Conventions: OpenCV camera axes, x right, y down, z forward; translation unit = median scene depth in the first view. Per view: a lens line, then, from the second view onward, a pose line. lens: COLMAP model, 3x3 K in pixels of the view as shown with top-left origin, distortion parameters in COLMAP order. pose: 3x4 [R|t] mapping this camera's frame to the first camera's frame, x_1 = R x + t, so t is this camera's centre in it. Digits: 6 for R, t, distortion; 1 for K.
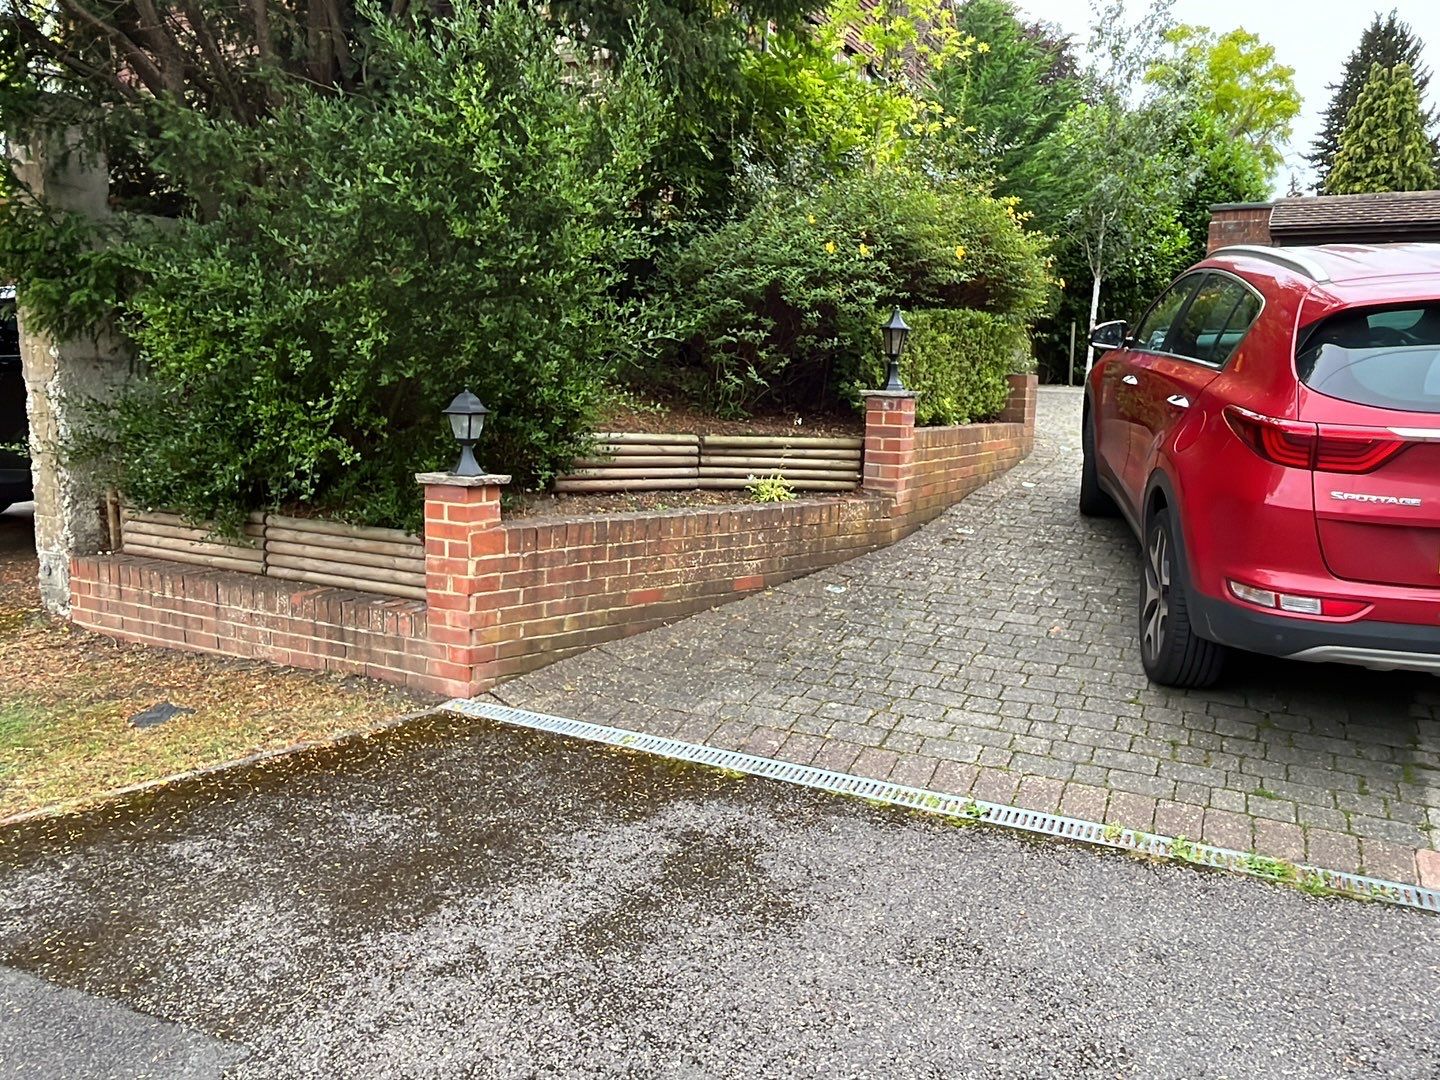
lens RADIAL K [[1073.0, 0, 720.0], [0, 1073.0, 540.0], [0, 0, 1]] dist [0.000247, -0.002597]
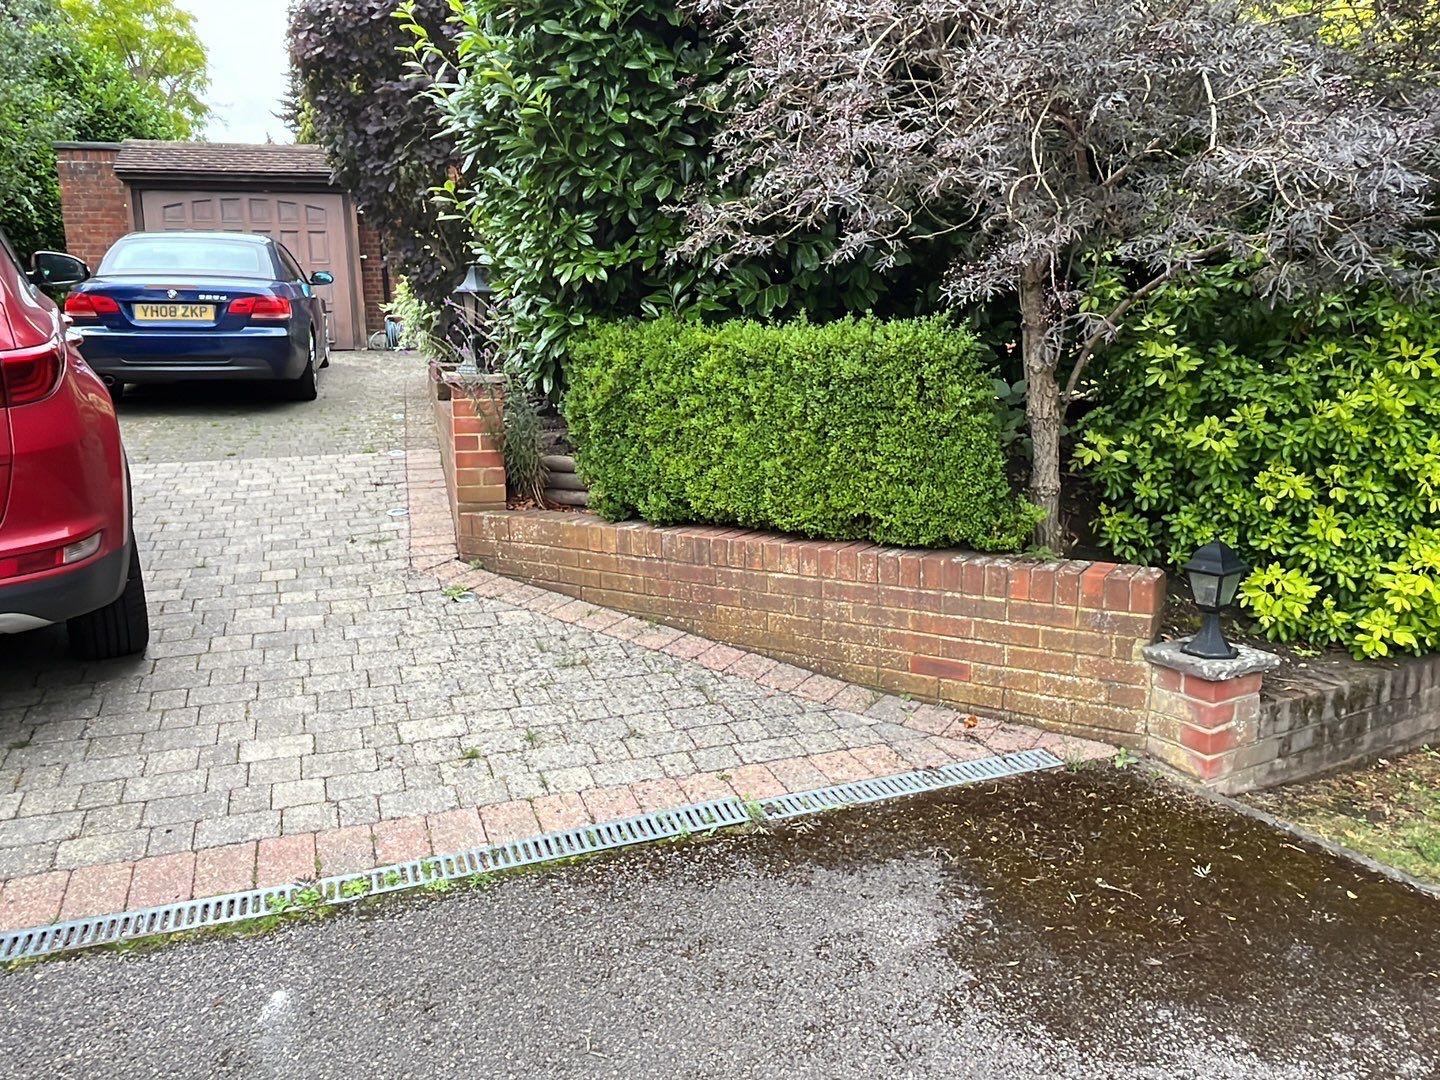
lens RADIAL K [[1073.0, 0, 720.0], [0, 1073.0, 540.0], [0, 0, 1]] dist [0.000247, -0.002597]
pose [[0.690234, -0.172619, 0.702695, 0.358967], [0.146888, 0.984334, 0.097521, 0.027071], [-0.708521, 0.035905, 0.704776, -0.048017]]
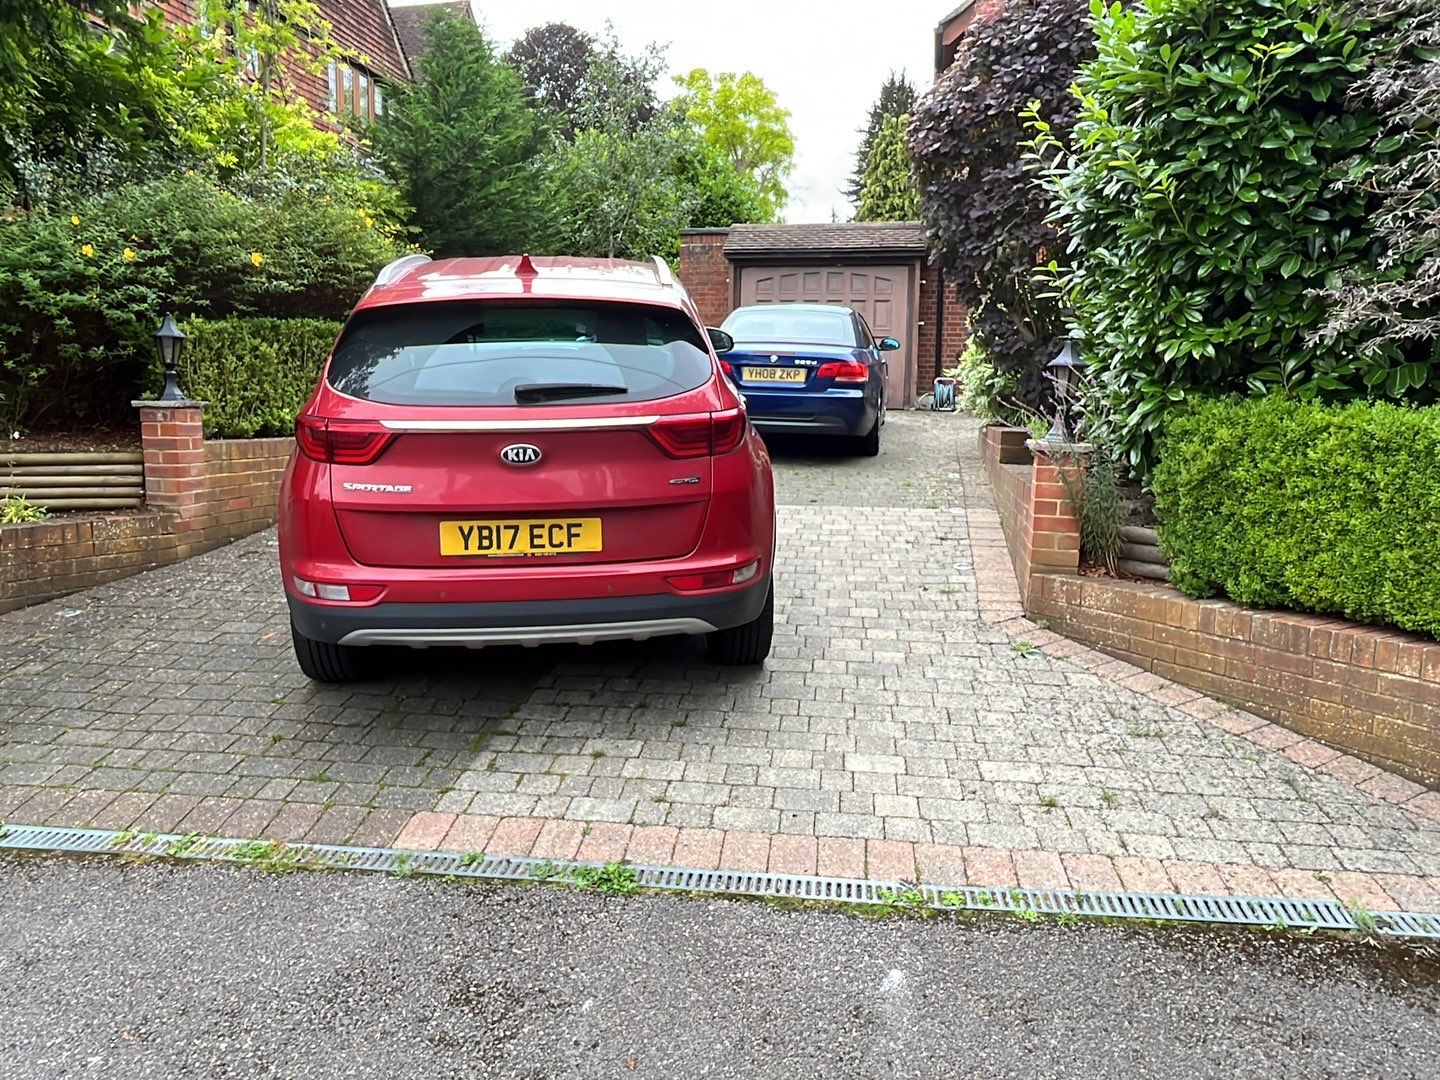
lens RADIAL K [[1073.0, 0, 720.0], [0, 1073.0, 540.0], [0, 0, 1]] dist [0.000247, -0.002597]
pose [[0.944386, -0.058629, 0.323570, 0.304929], [0.064136, 0.997921, -0.006373, 0.021726], [-0.322524, 0.026771, 0.946183, -0.059568]]
